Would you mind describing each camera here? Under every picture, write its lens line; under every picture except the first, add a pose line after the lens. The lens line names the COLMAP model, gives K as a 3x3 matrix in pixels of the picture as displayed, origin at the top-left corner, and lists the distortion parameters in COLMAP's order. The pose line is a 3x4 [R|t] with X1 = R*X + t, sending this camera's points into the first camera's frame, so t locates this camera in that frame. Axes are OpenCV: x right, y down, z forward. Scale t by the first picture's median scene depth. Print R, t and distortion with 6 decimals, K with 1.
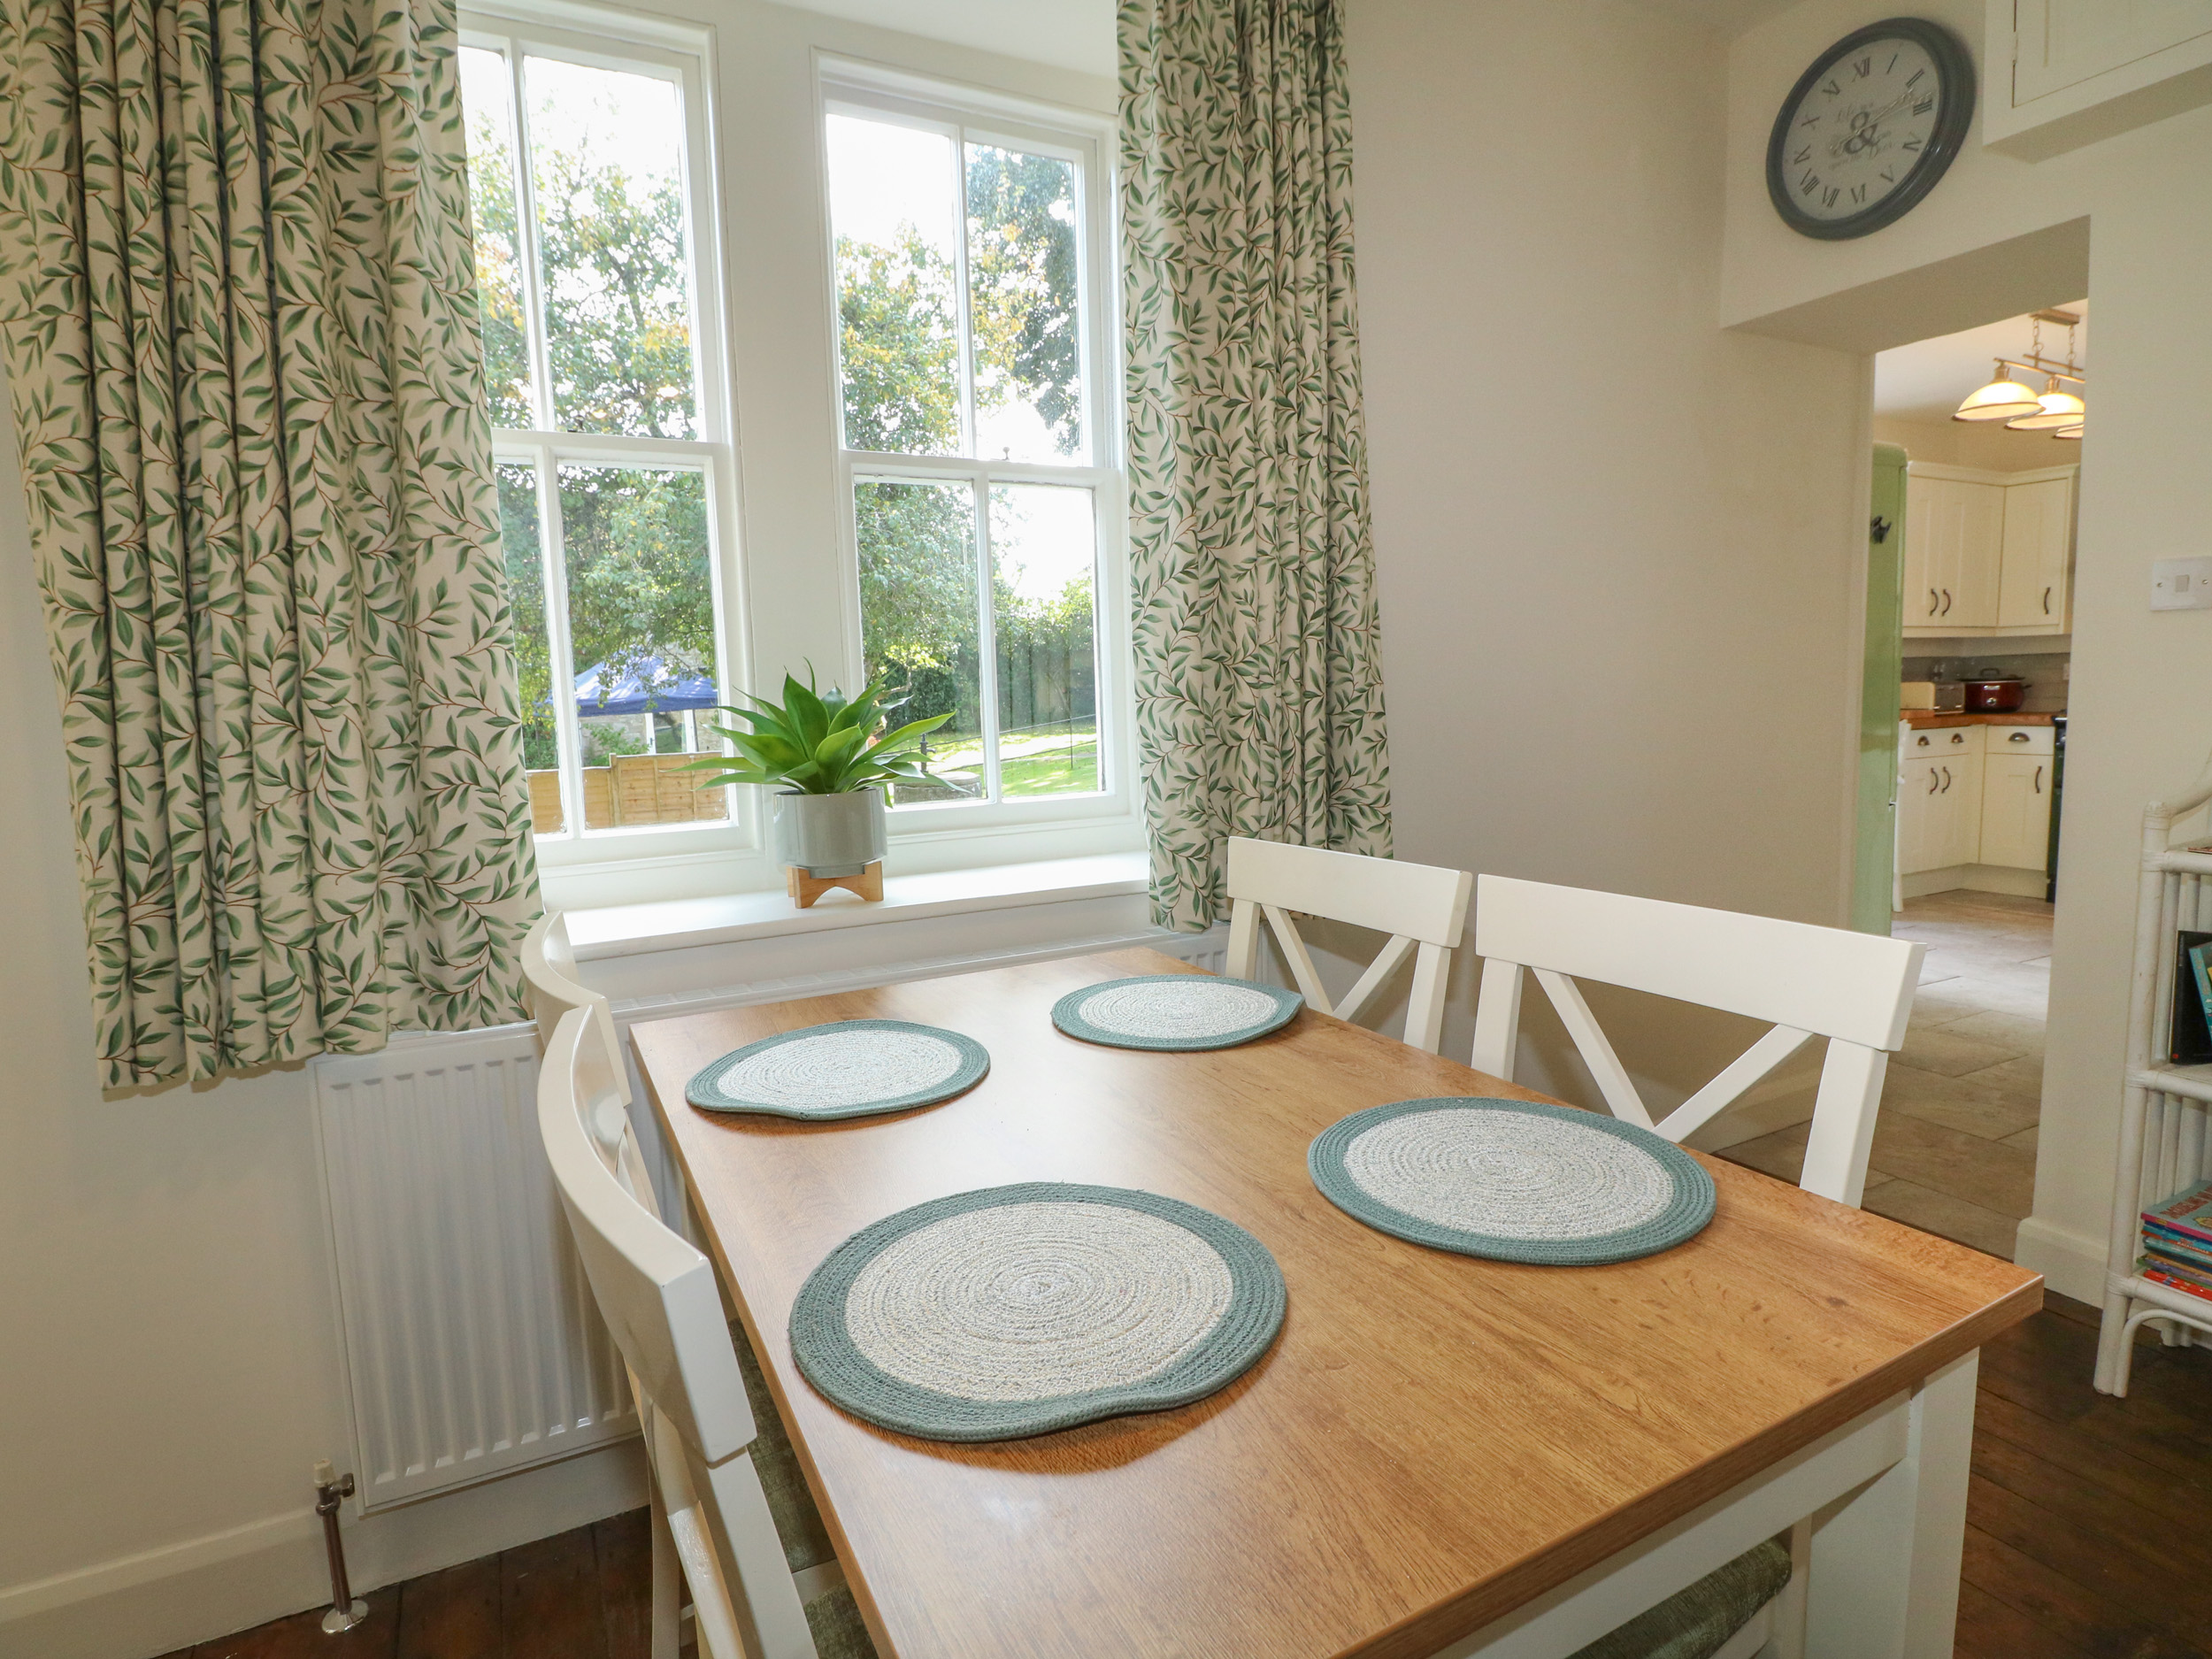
lens RADIAL K [[1152.3, 0, 1104.3], [0, 1152.3, 823.9], [0, 0, 1]] dist [-0.004327, -0.006752]
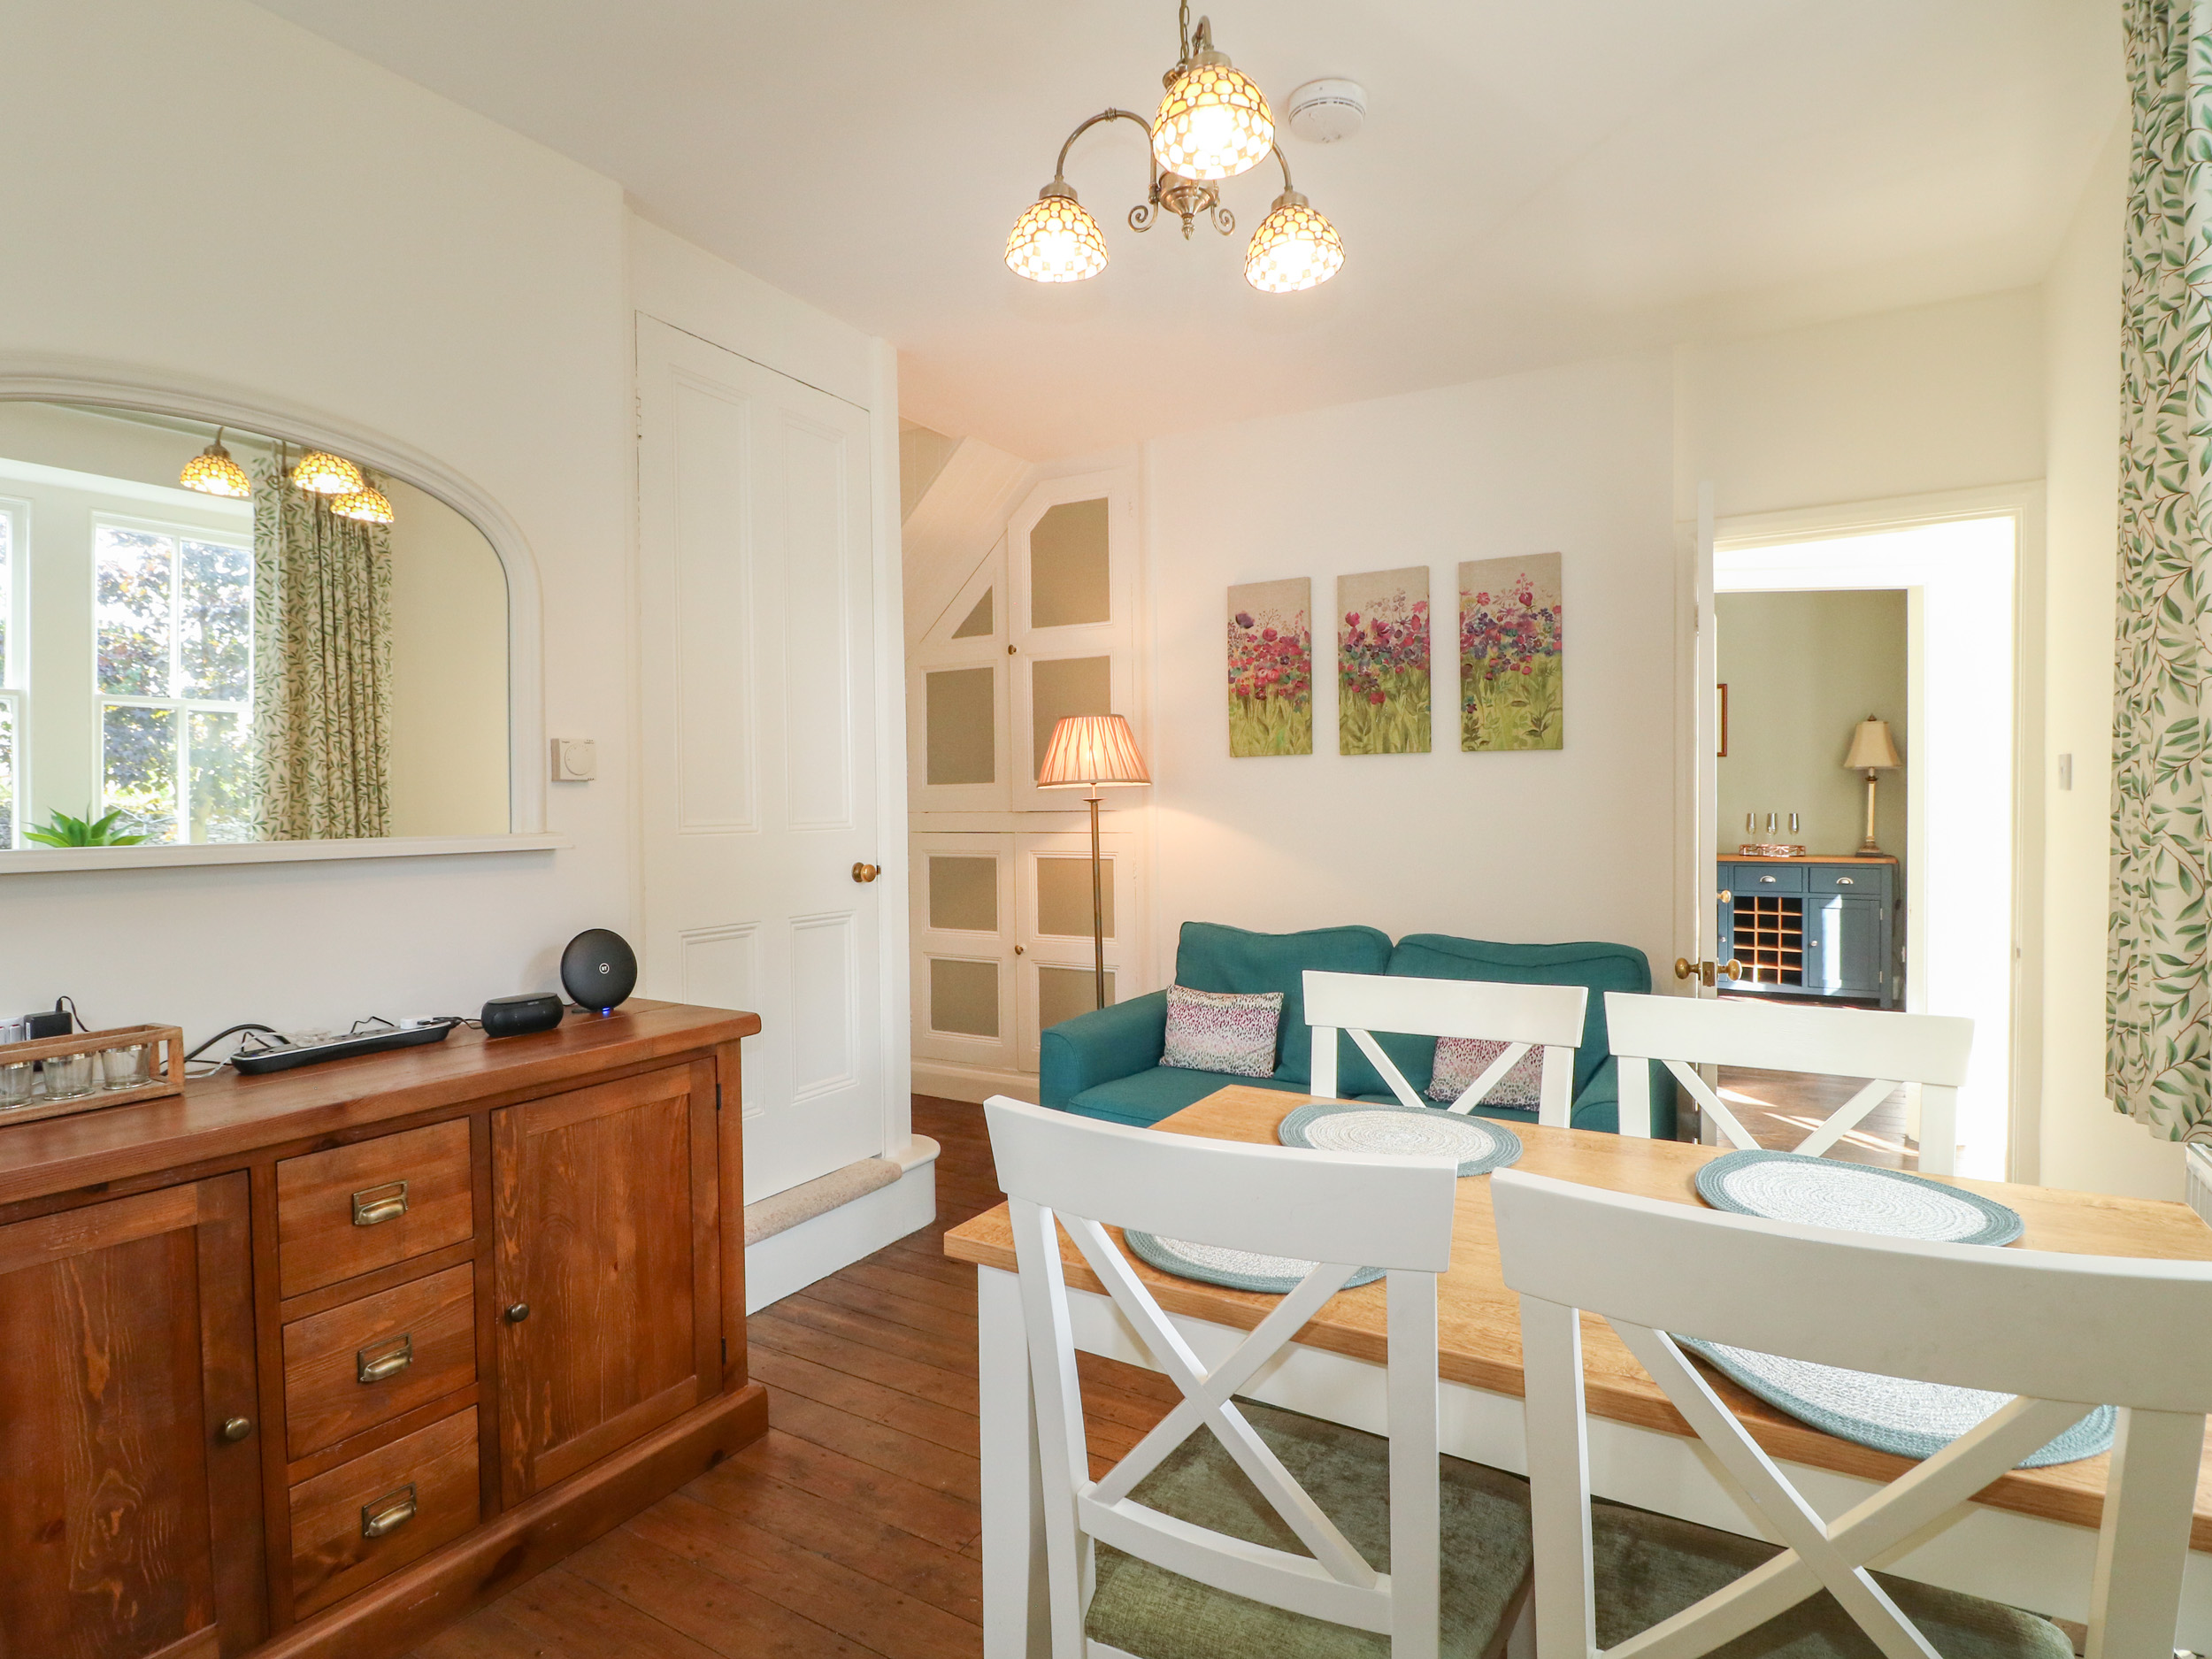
lens RADIAL K [[1152.3, 0, 1104.1], [0, 1152.3, 833.2], [0, 0, 1]] dist [-0.004327, -0.006752]
pose [[-0.851536, 0.052148, -0.521697, 0.796868], [-0.021915, 0.990631, 0.134794, -0.225064], [0.523838, 0.126215, -0.842415, 1.333713]]
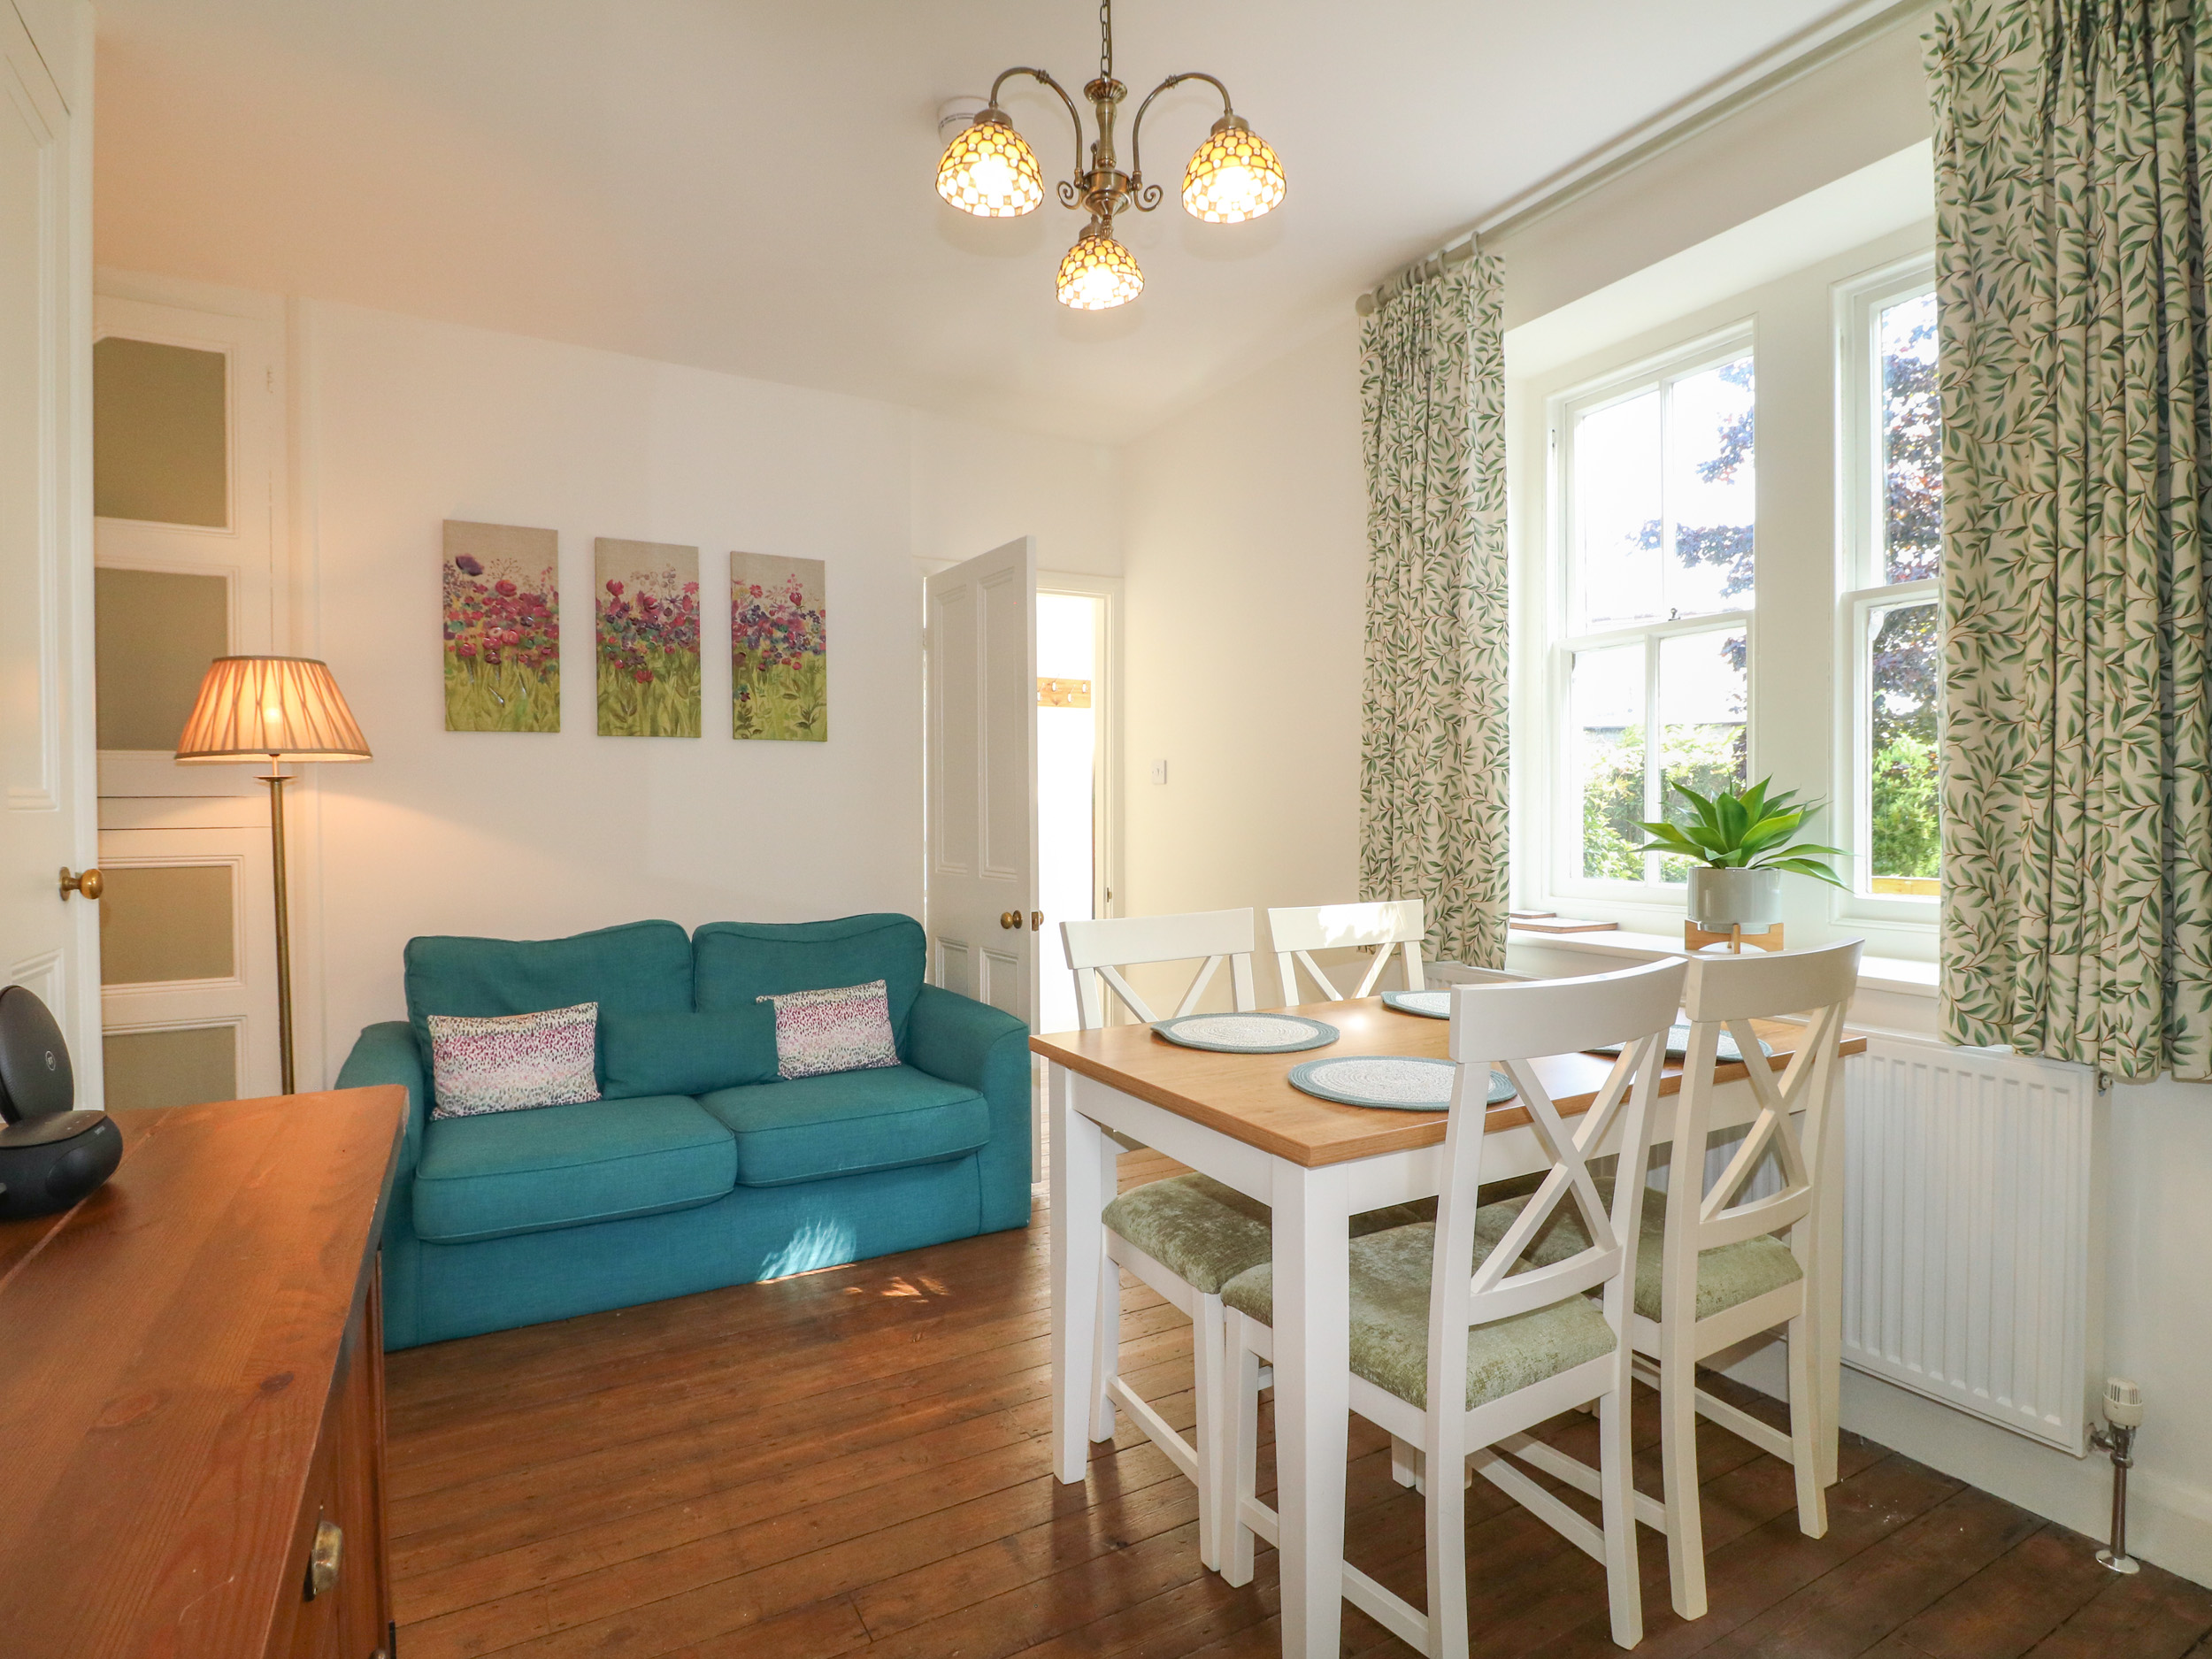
lens RADIAL K [[1152.3, 0, 1108.9], [0, 1152.3, 824.3], [0, 0, 1]] dist [-0.004327, -0.006752]
pose [[0.033097, 0.042851, -0.998533, 1.389573], [-0.103490, 0.993857, 0.039220, -0.072773], [0.994080, 0.102040, 0.037328, 0.310287]]
